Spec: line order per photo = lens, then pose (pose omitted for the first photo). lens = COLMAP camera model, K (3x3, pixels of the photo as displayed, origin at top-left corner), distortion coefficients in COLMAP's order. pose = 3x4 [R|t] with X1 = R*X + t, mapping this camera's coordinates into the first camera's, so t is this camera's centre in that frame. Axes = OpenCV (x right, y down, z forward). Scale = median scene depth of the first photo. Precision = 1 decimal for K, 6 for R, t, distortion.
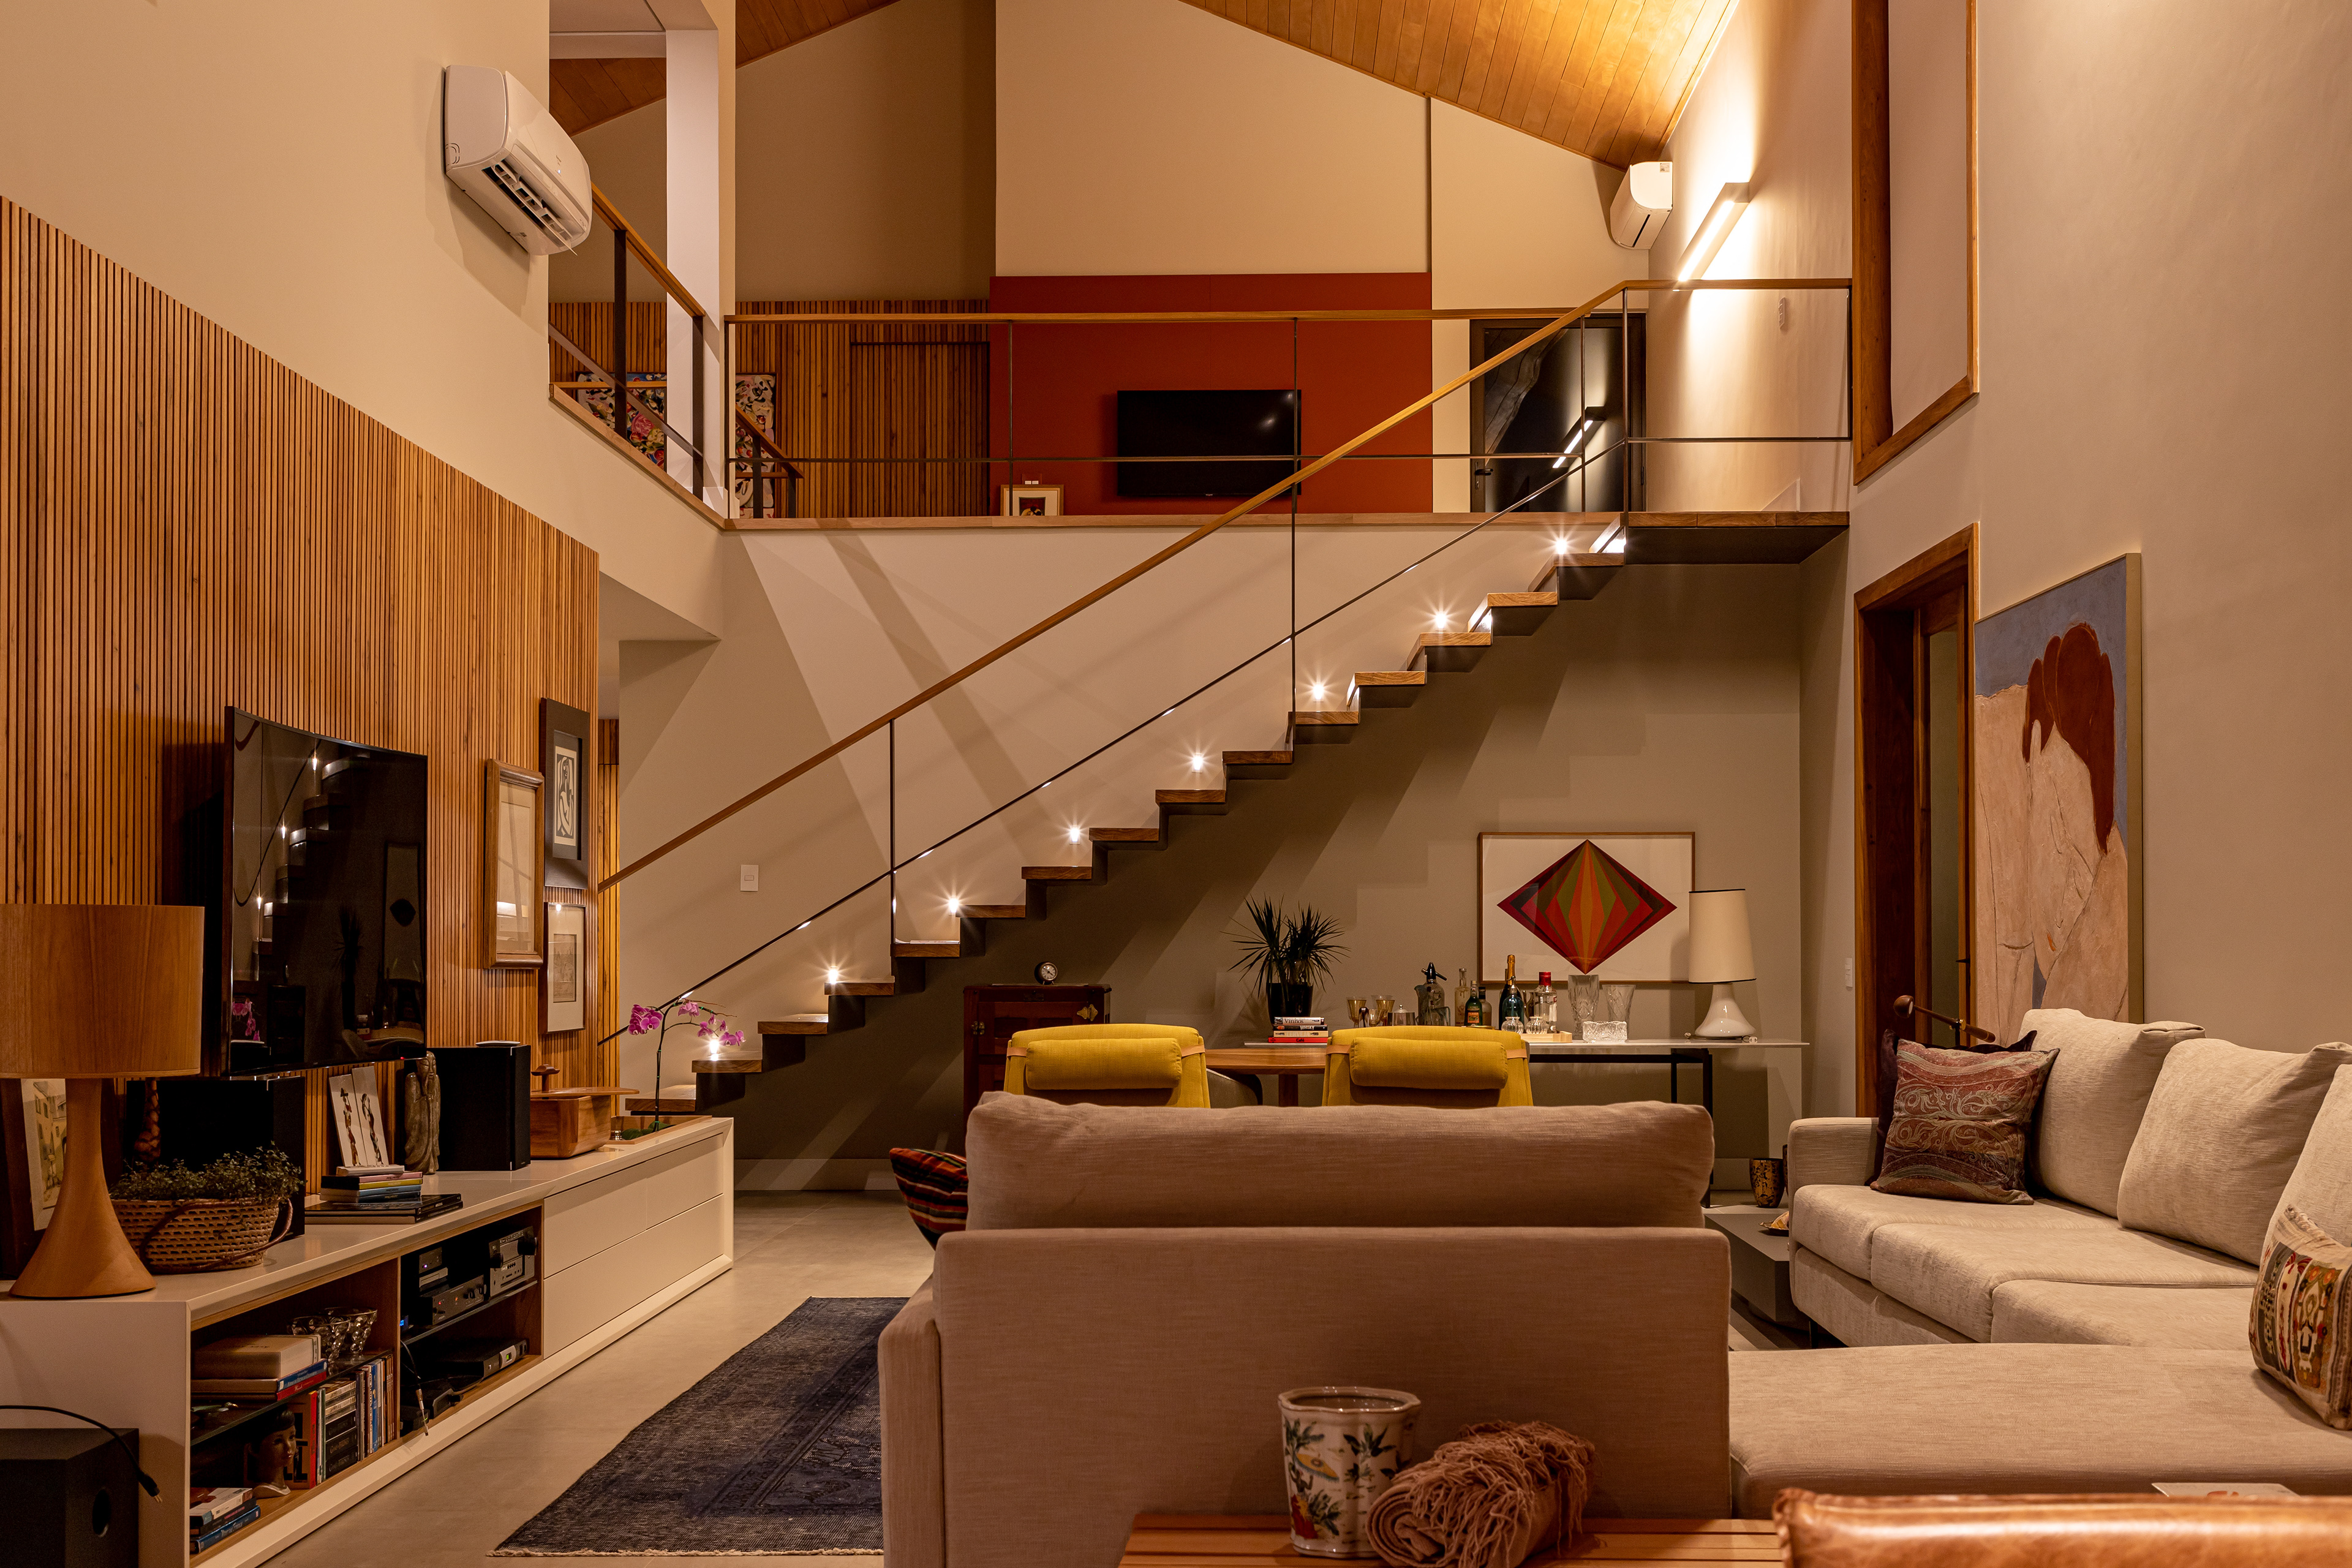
lens RADIAL K [[2665.9, 0, 1179.7], [0, 2665.9, 785.2], [0, 0, 1]] dist [0.007840, 0.000000]
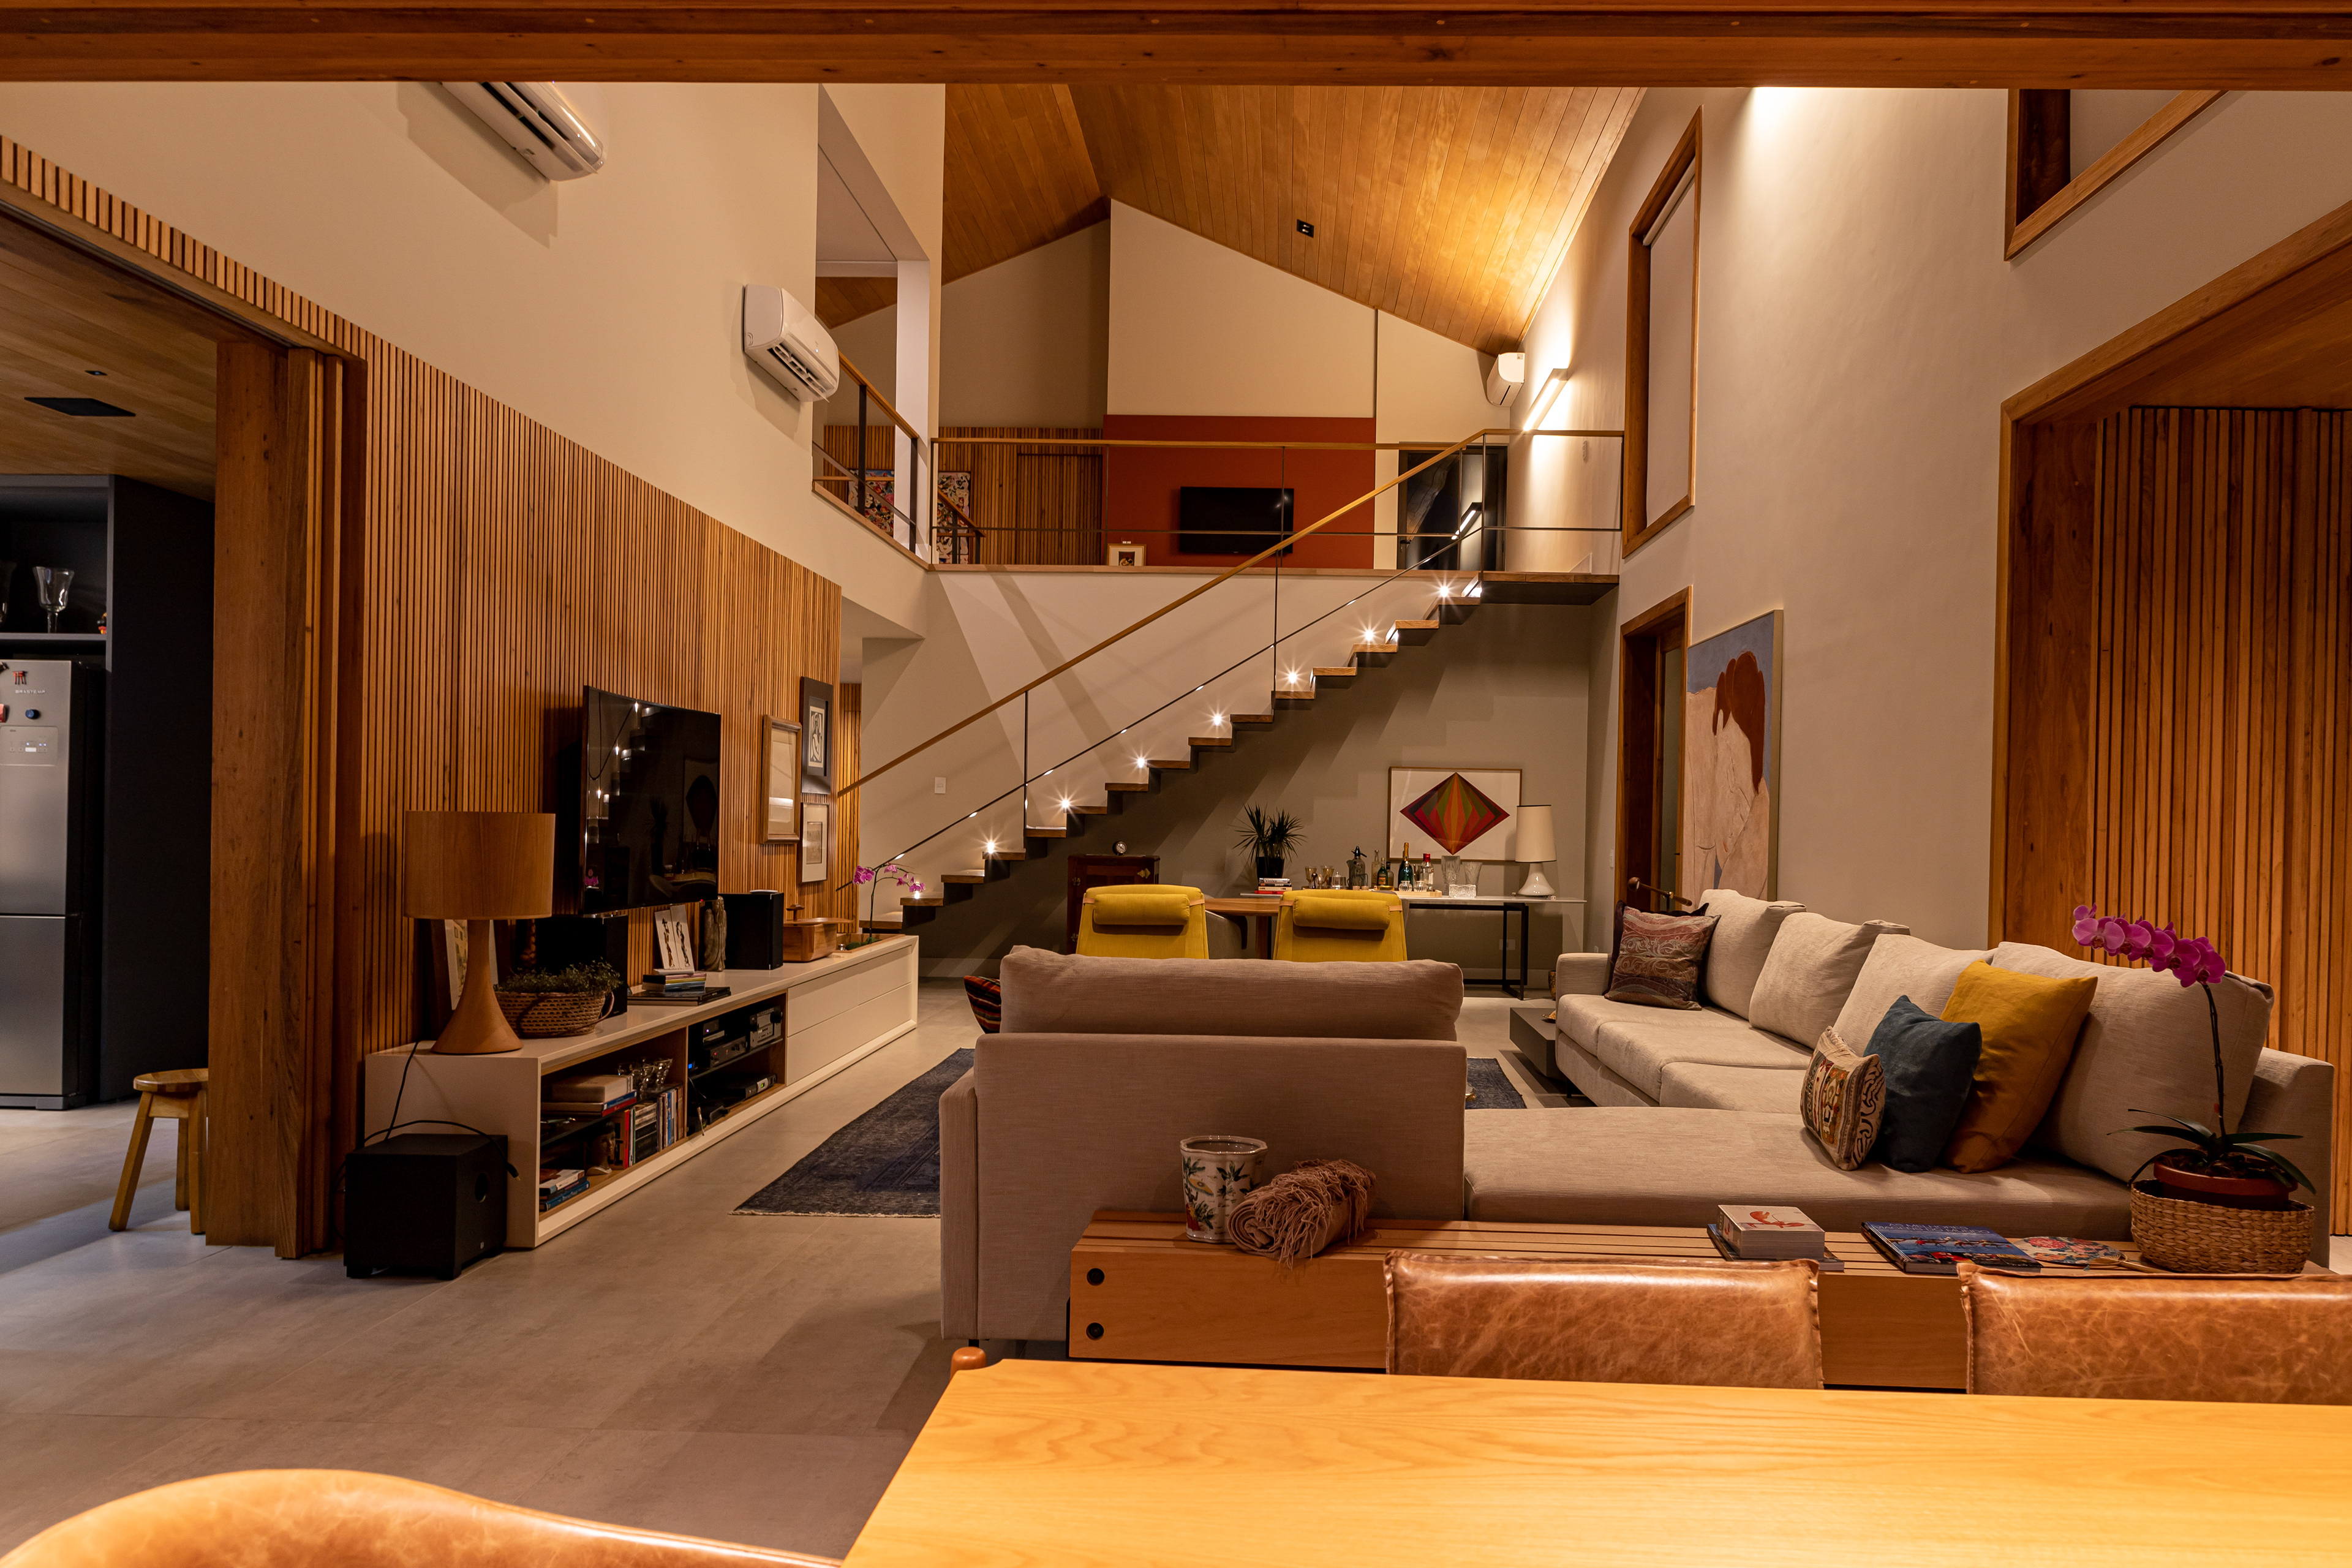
lens RADIAL K [[1633.1, 0, 1232.0], [0, 1633.1, 763.1], [0, 0, 1]] dist [0.001046, 0.001405]
pose [[0.999793, 0.020251, 0.001931, 0.022832], [-0.020290, 0.999530, 0.022987, -0.008819], [-0.001465, -0.023021, 0.999734, 0.005605]]
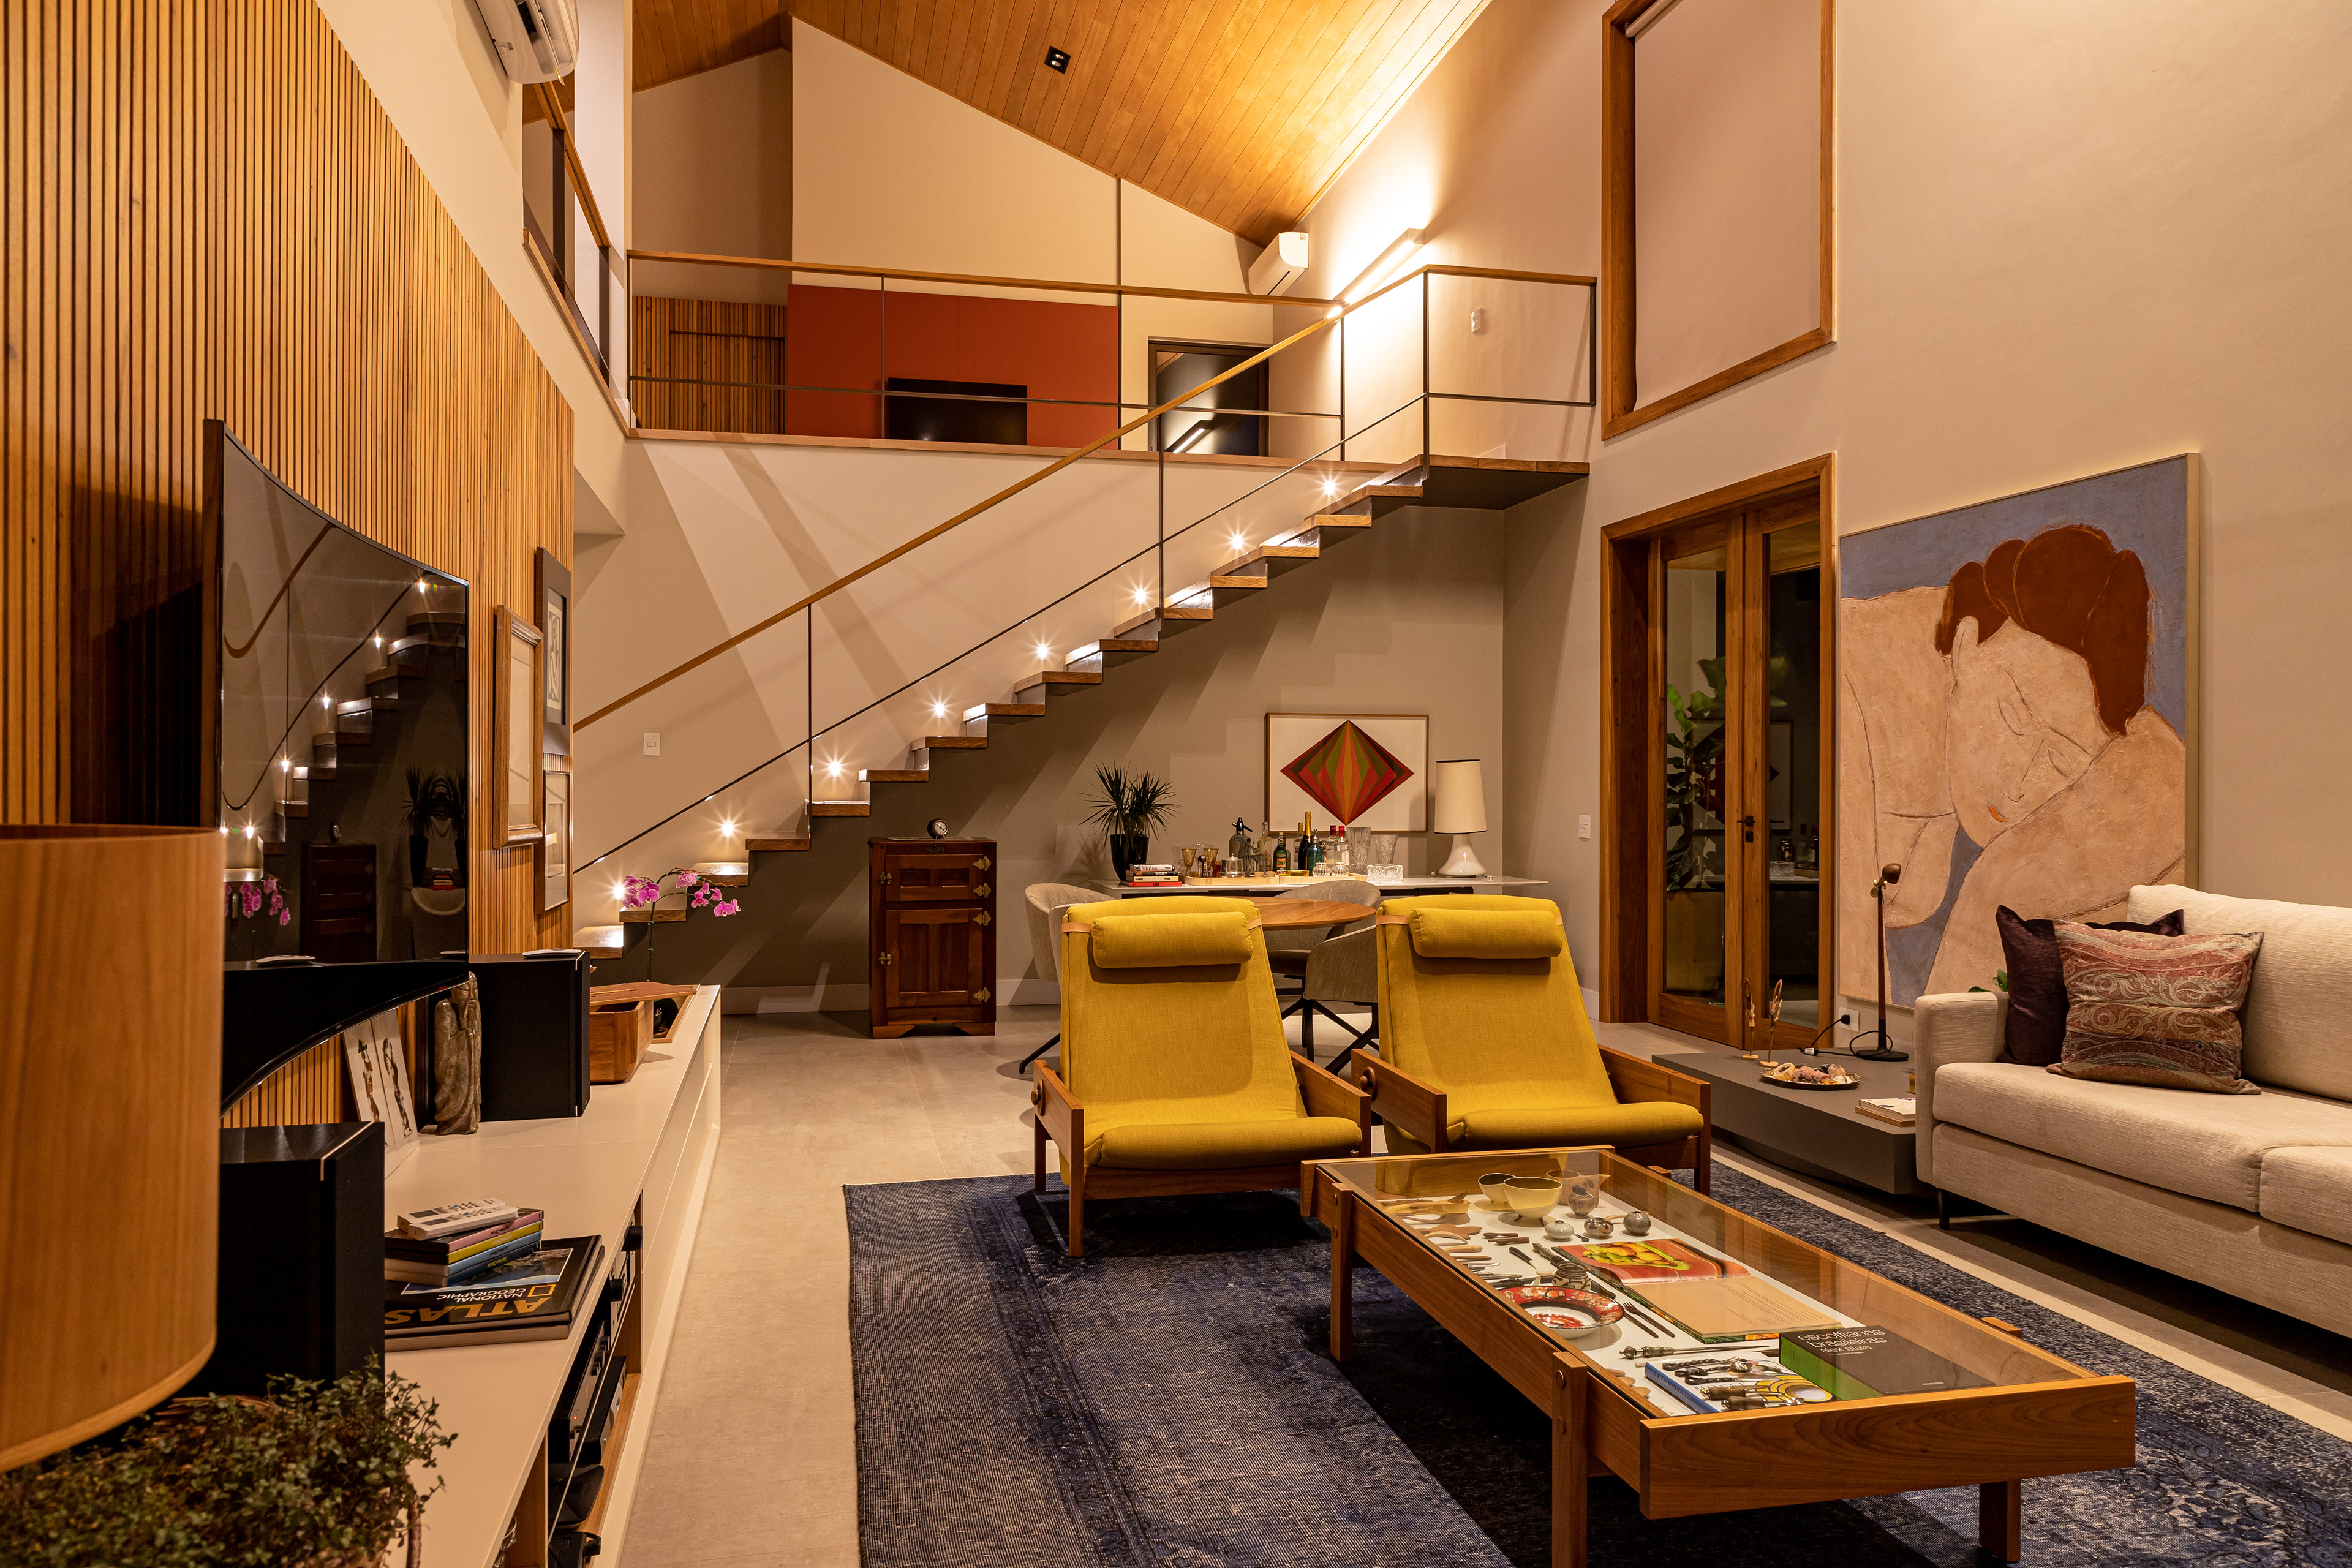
lens RADIAL K [[1633.1, 0, 1207.5], [0, 1633.1, 737.9], [0, 0, 1]] dist [0.001046, 0.001405]
pose [[0.969582, 0.010912, 0.244525, -0.162315], [-0.018020, 0.999477, 0.026850, 0.014692], [-0.244104, -0.030440, 0.969271, 0.422941]]
